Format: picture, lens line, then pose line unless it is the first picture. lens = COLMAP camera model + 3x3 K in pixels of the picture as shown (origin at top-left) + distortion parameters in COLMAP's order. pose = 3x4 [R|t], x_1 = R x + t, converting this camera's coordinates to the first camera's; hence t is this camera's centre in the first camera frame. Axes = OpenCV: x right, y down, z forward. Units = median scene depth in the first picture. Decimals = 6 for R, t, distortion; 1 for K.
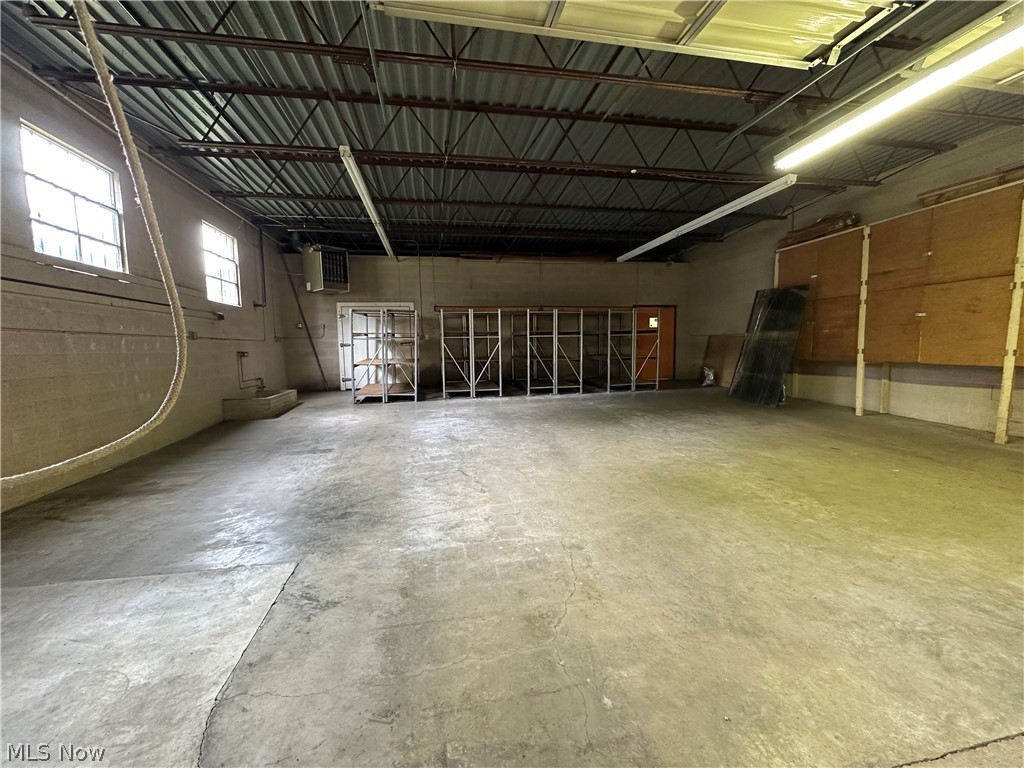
lens RADIAL K [[408.8, 0, 512.0], [0, 408.8, 384.0], [0, 0, 1]] dist [-0.005005, 0.000958]
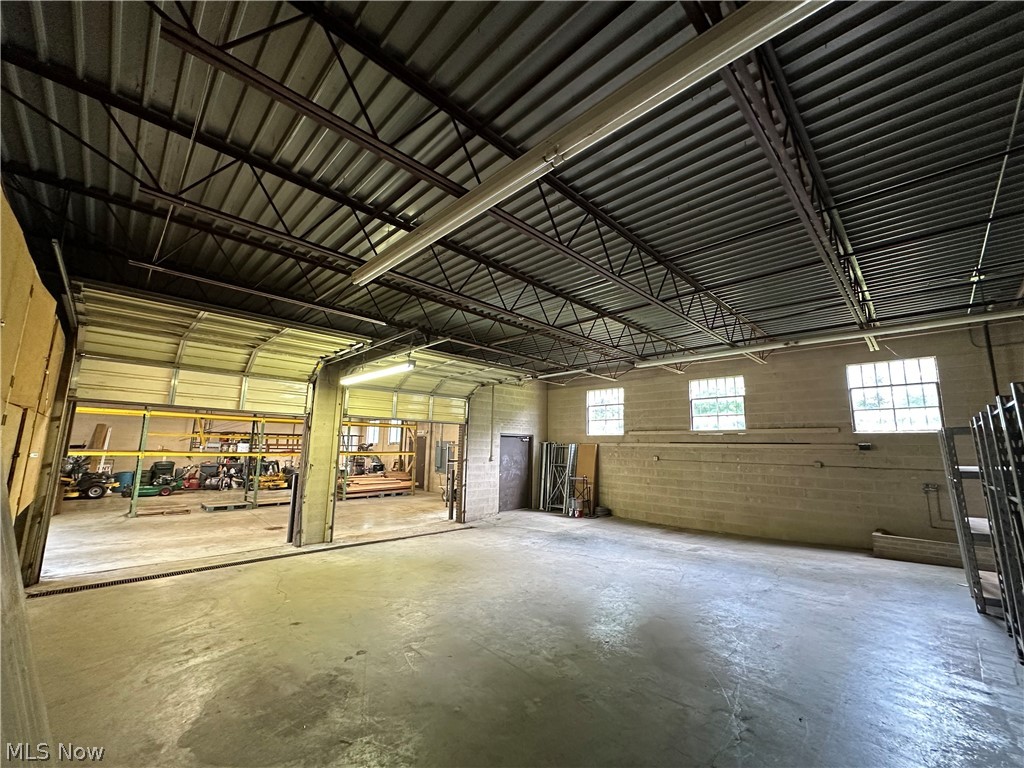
lens RADIAL K [[408.8, 0, 512.0], [0, 408.8, 384.0], [0, 0, 1]] dist [-0.005005, 0.000958]
pose [[-0.831109, -0.083647, -0.549782, 0.663986], [-0.054093, 0.996095, -0.069780, -0.207952], [0.553472, -0.028256, -0.832388, 1.399818]]
